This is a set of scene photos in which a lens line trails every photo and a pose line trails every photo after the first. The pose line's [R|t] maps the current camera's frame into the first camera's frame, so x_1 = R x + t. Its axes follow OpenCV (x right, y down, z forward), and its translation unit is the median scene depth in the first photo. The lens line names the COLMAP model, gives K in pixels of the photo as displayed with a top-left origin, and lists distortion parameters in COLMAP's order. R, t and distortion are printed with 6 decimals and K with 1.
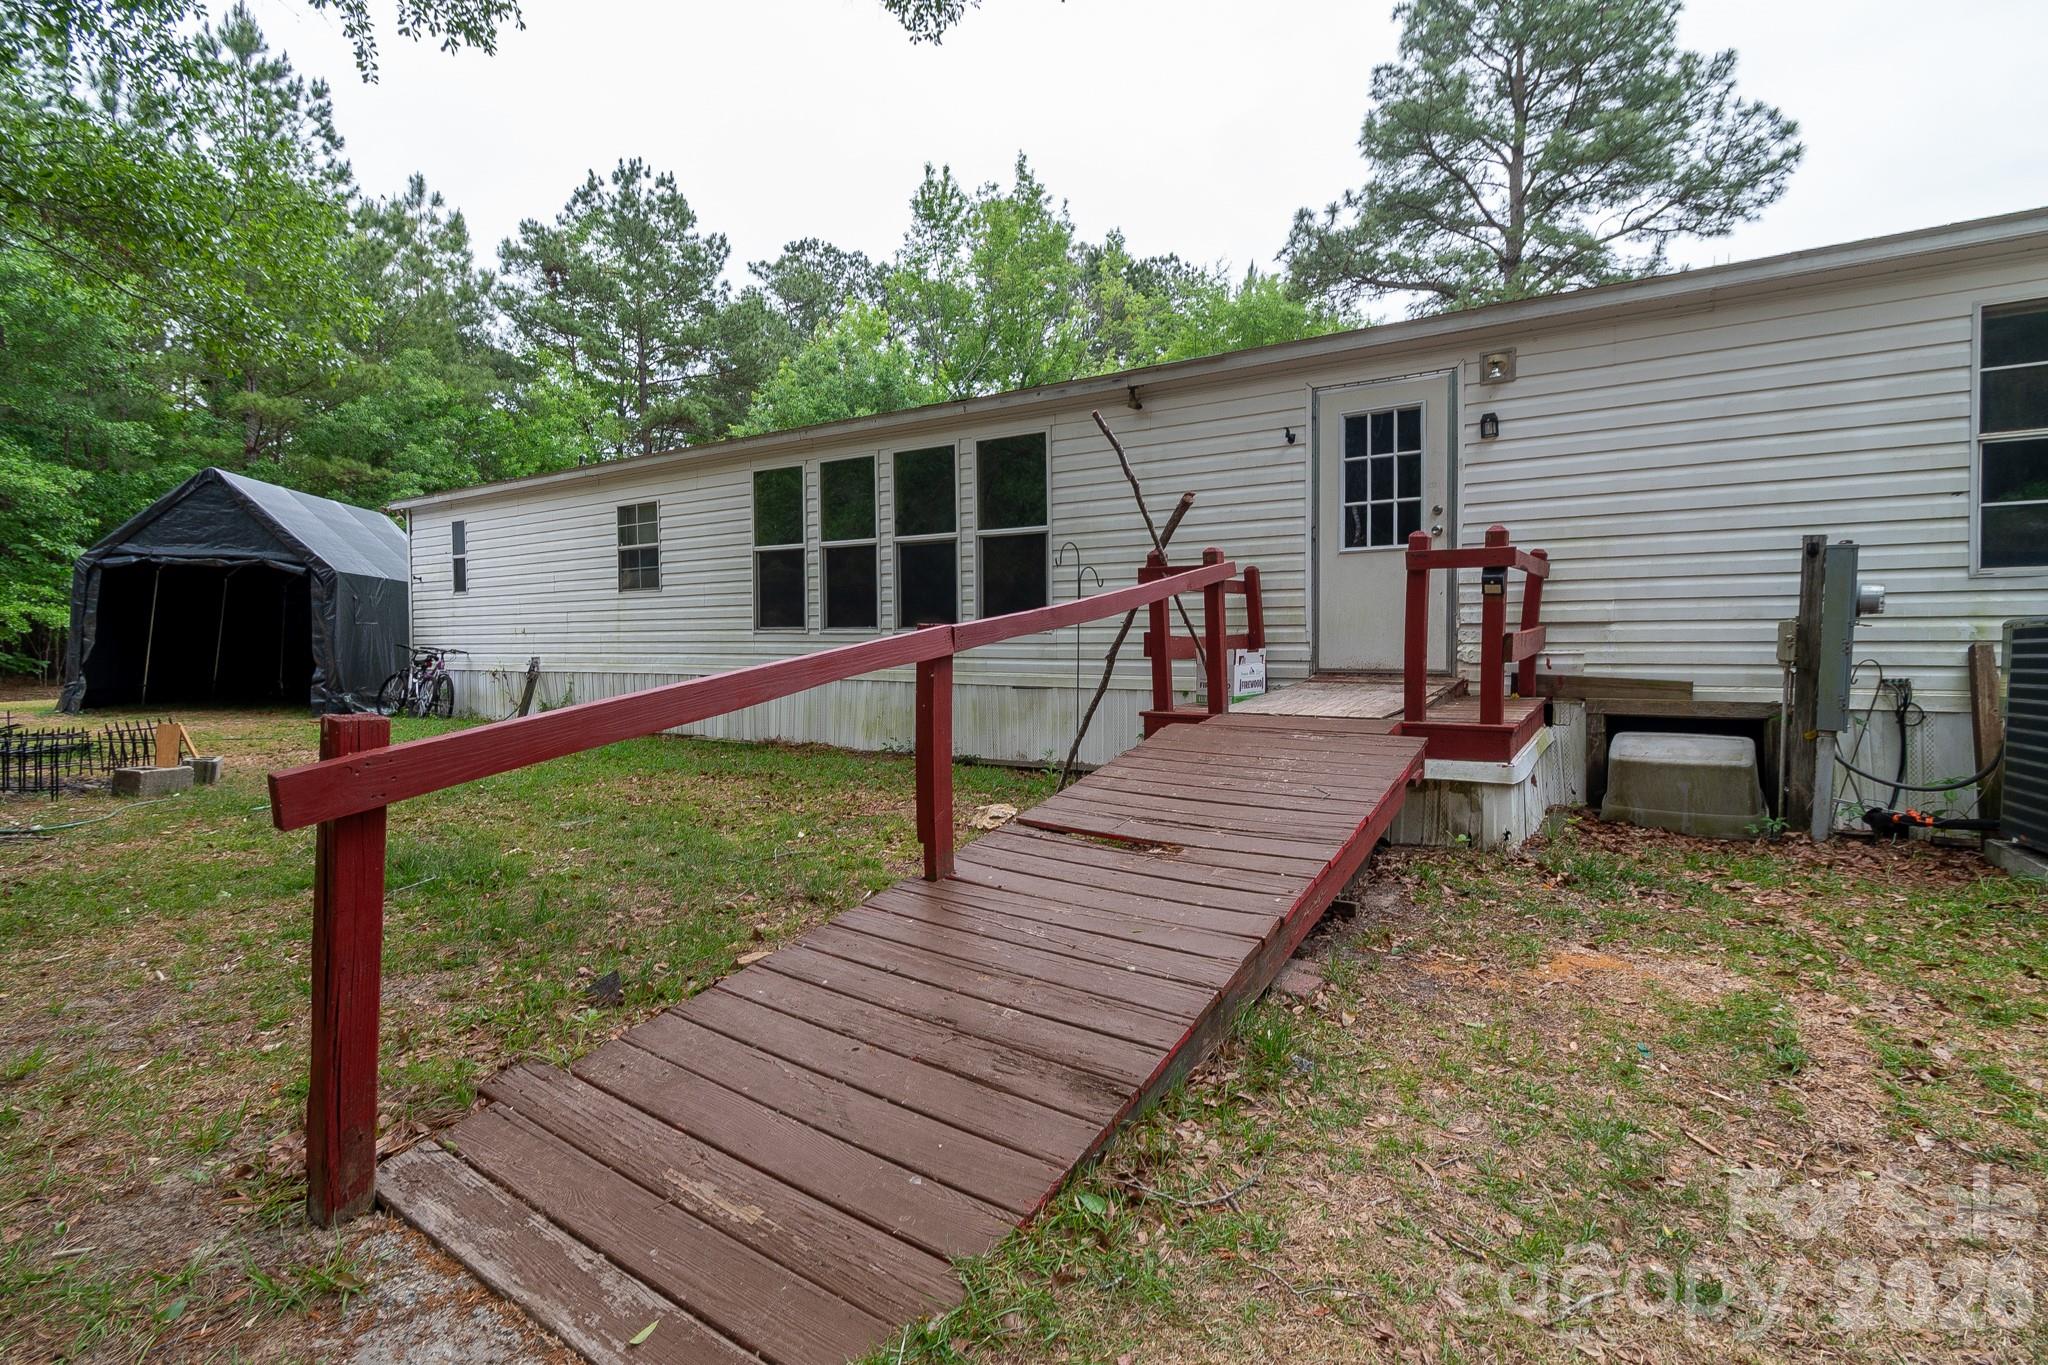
lens RADIAL K [[913.1, 0, 1007.3], [0, 913.1, 669.2], [0, 0, 1]] dist [-0.003332, -0.000950]
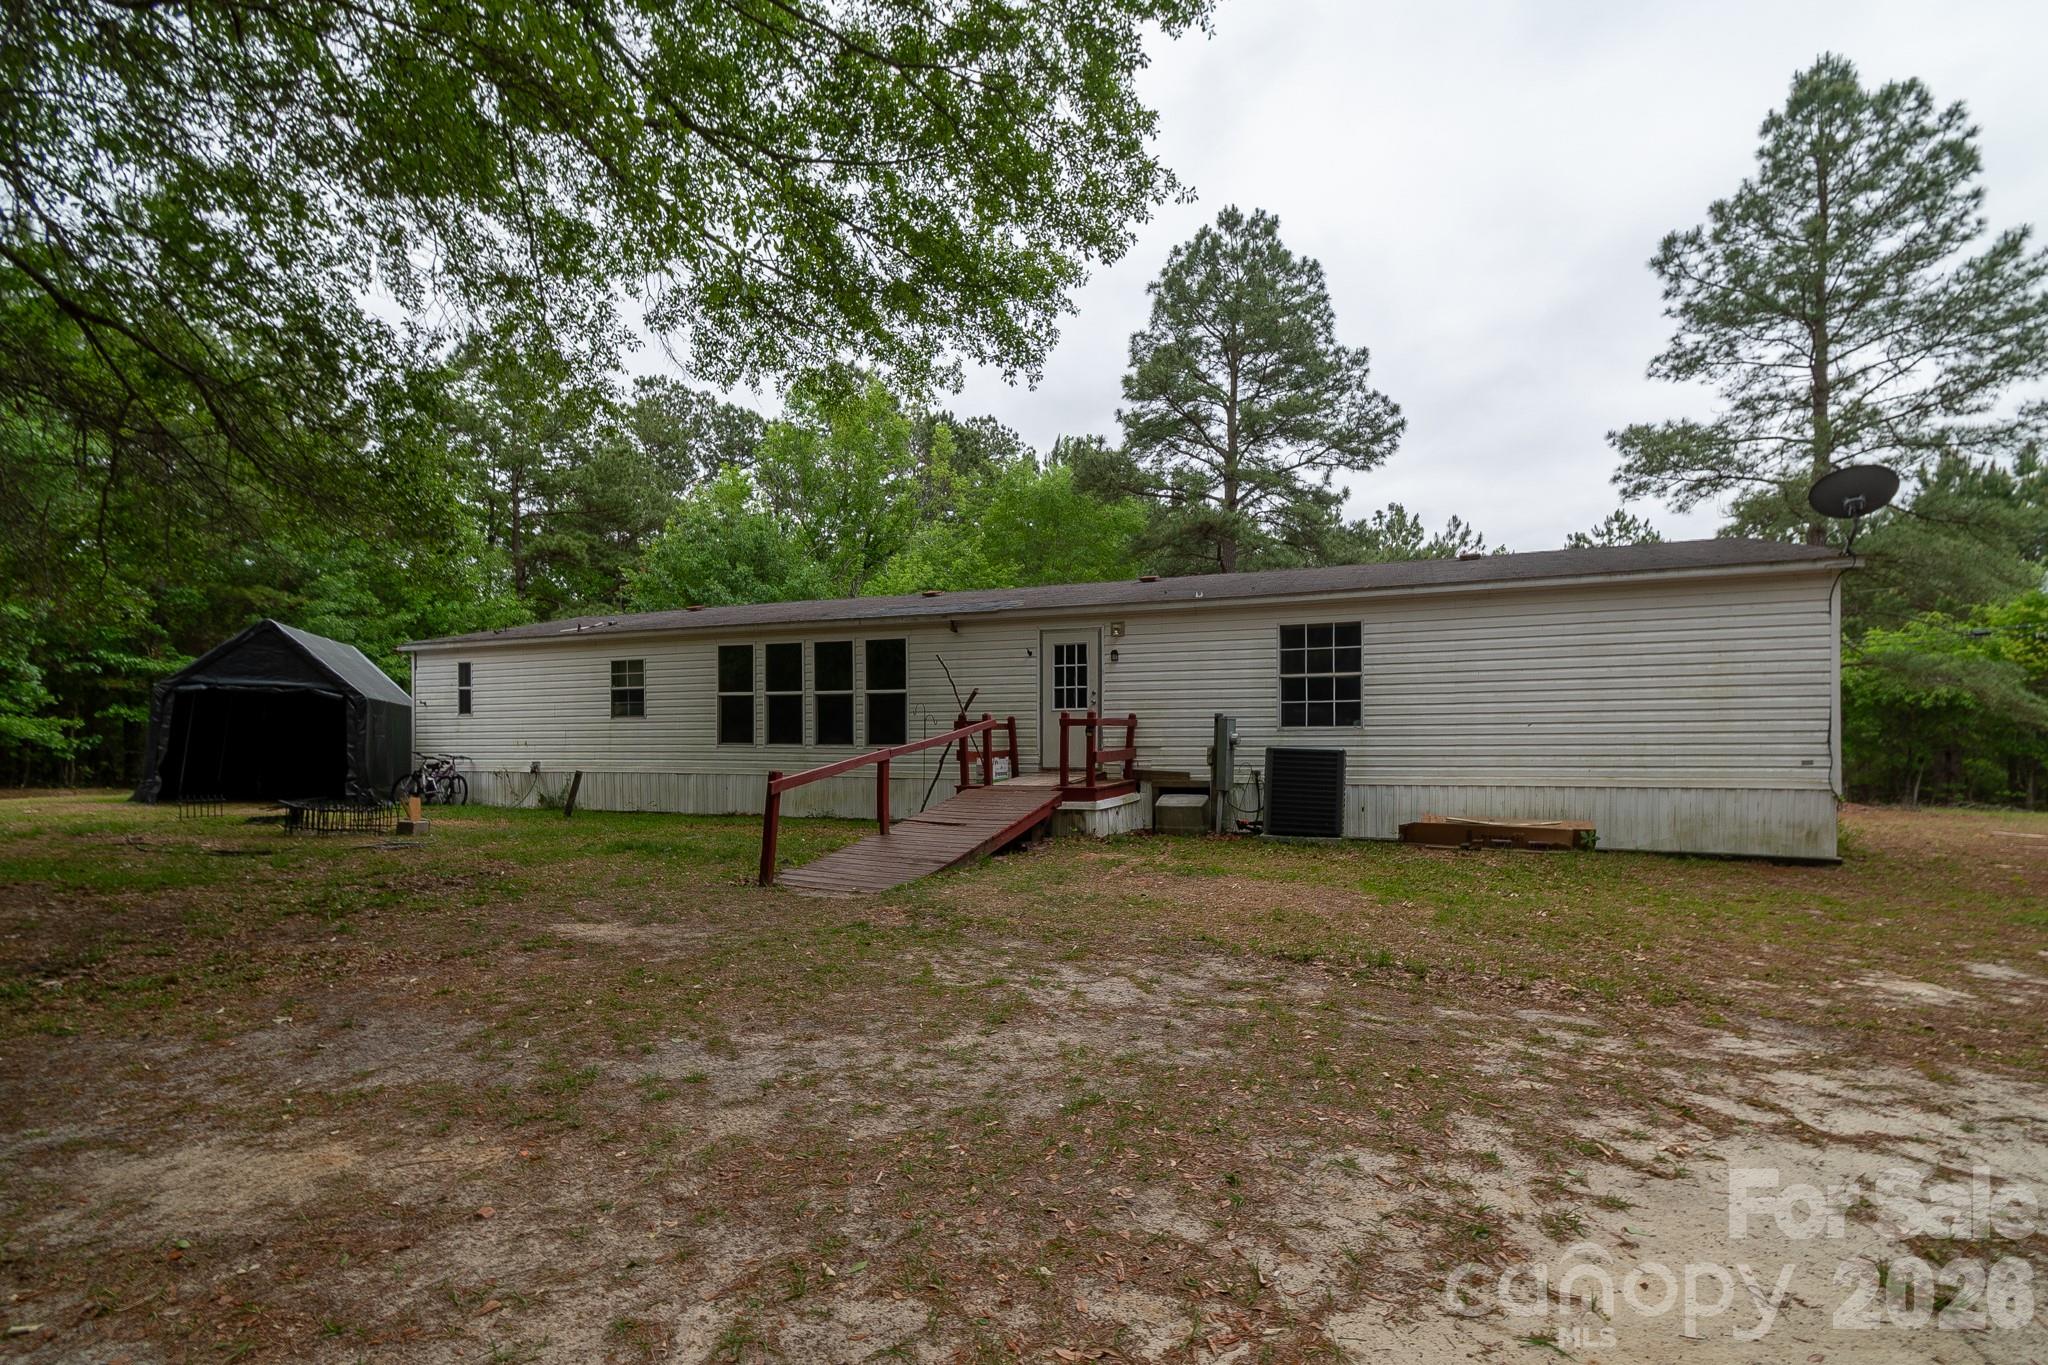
lens RADIAL K [[947.1, 0, 1013.6], [0, 947.1, 710.2], [0, 0, 1]] dist [0.002251, 0.000415]
pose [[0.980819, 0.014121, 0.194411, -0.071702], [0.000297, 0.997263, -0.073932, 0.015248], [-0.194922, 0.072571, 0.978130, -0.566168]]
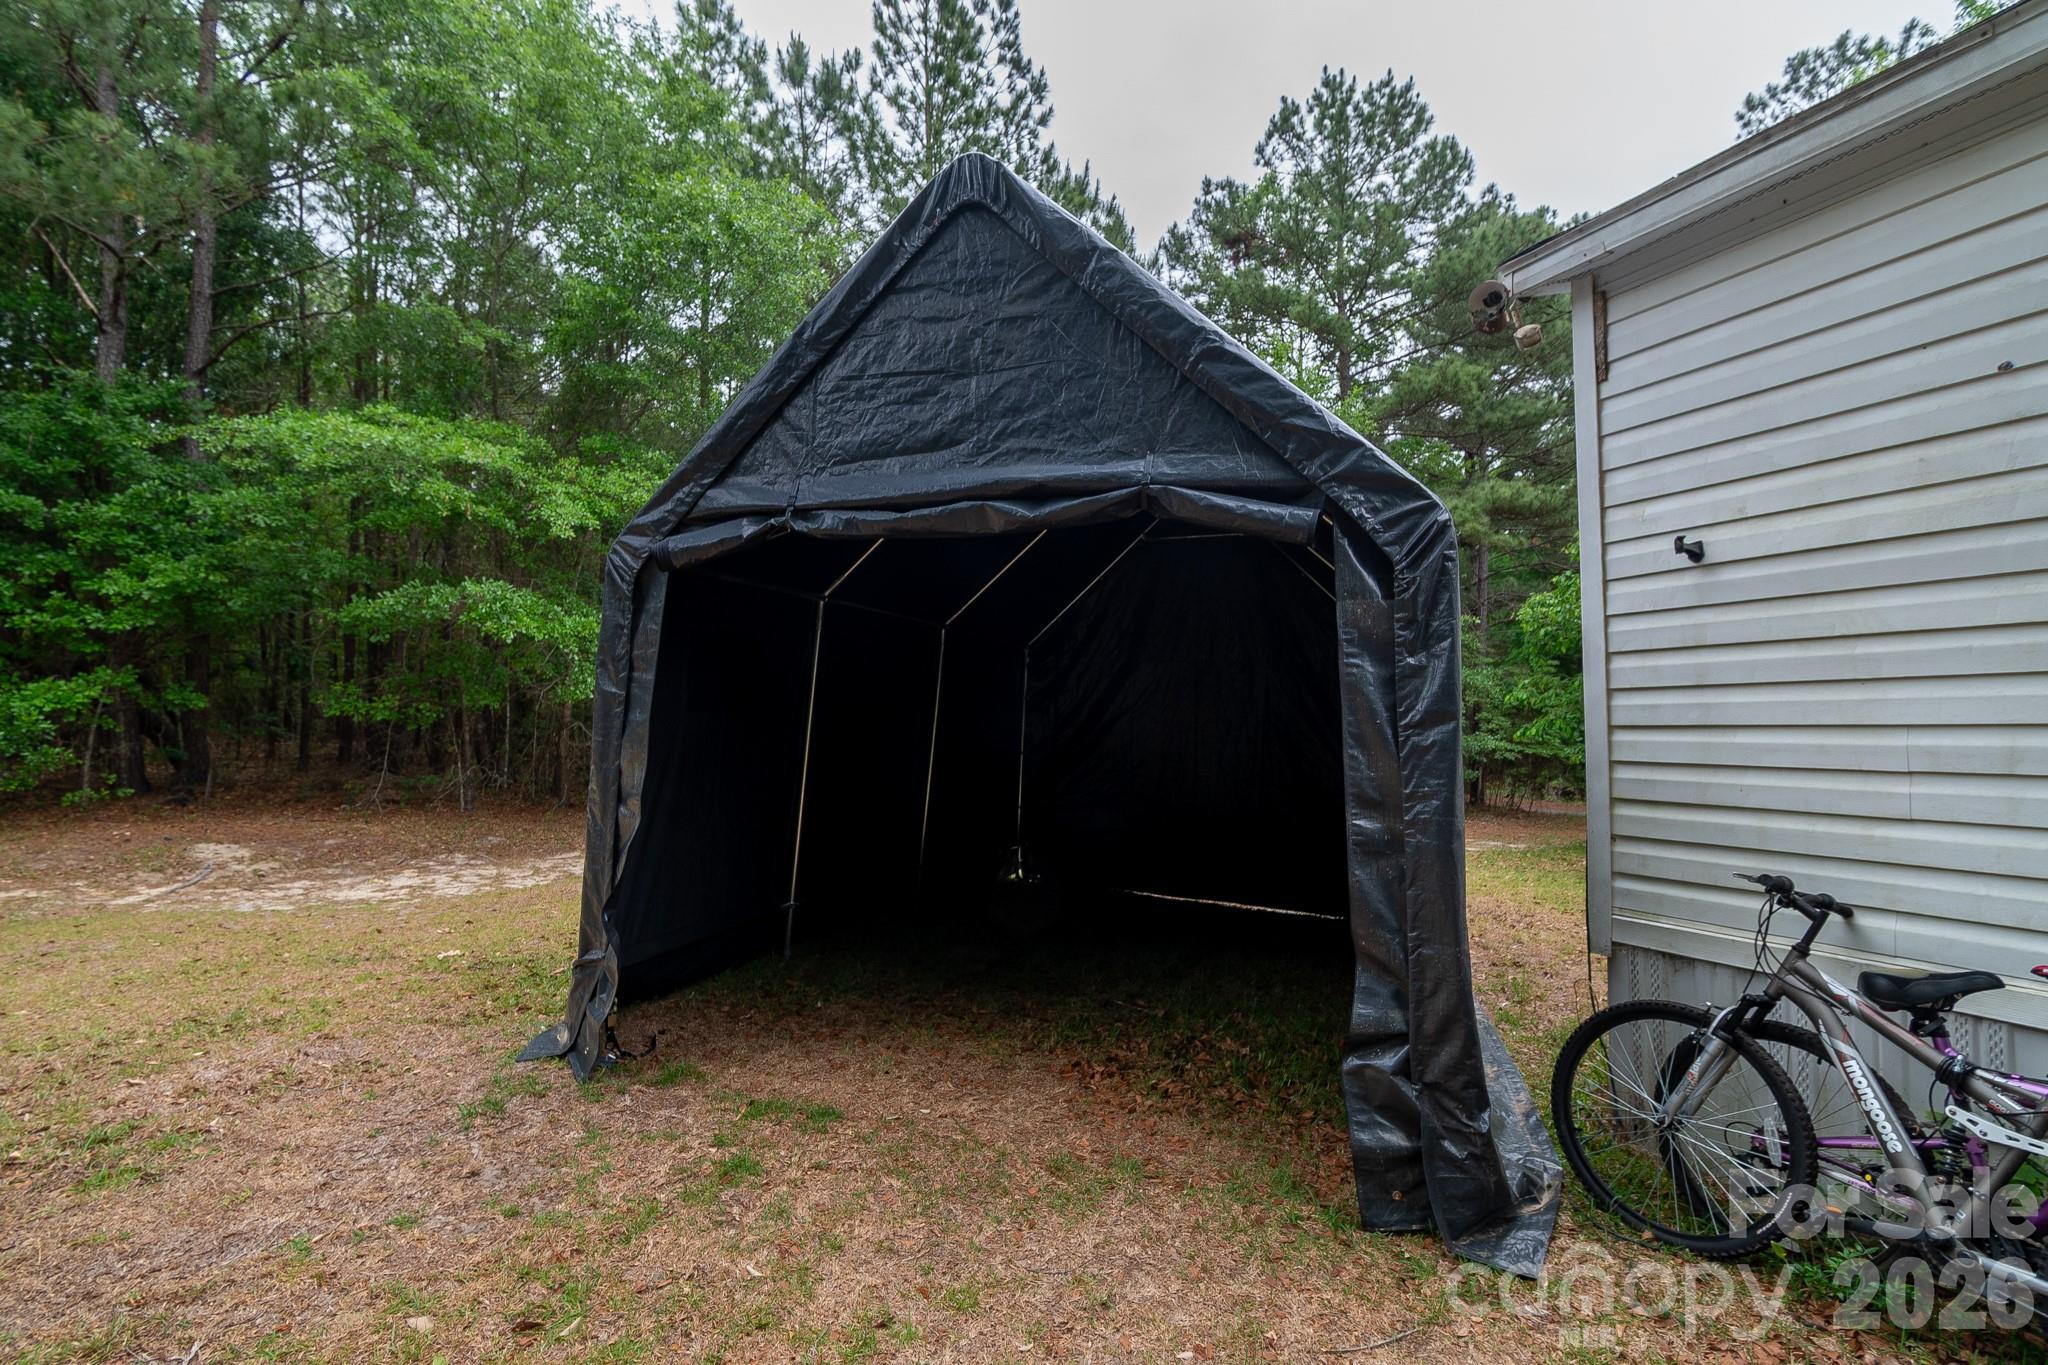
lens RADIAL K [[933.5, 0, 1026.1], [0, 933.5, 699.7], [0, 0, 1]] dist [0.013658, -0.000320]
pose [[0.854295, -0.016408, -0.519529, -0.724102], [-0.013226, 0.998492, -0.053284, -0.052969], [0.519620, 0.052392, 0.852790, 0.786813]]
